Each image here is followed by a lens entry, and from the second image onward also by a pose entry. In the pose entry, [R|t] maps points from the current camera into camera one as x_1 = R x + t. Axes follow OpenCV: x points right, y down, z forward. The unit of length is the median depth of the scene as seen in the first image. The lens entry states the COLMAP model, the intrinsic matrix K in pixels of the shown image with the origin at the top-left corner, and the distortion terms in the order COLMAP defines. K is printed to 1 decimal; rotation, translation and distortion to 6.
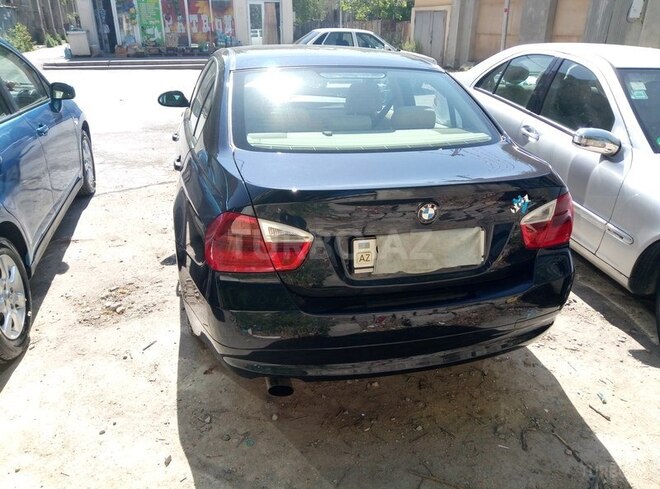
lens RADIAL K [[506.3, 0, 324.9], [0, 506.3, 245.3], [0, 0, 1]] dist [0.035080, -0.035827]
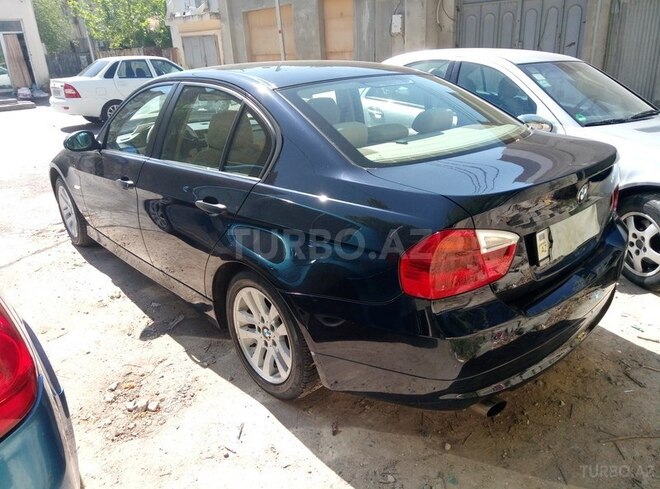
lens RADIAL K [[506.3, 0, 324.9], [0, 506.3, 245.3], [0, 0, 1]] dist [0.035080, -0.035827]
pose [[0.878851, -0.217441, 0.424666, -0.371295], [0.236358, 0.971630, 0.008357, -0.047370], [-0.414435, 0.093029, 0.905312, 0.135362]]
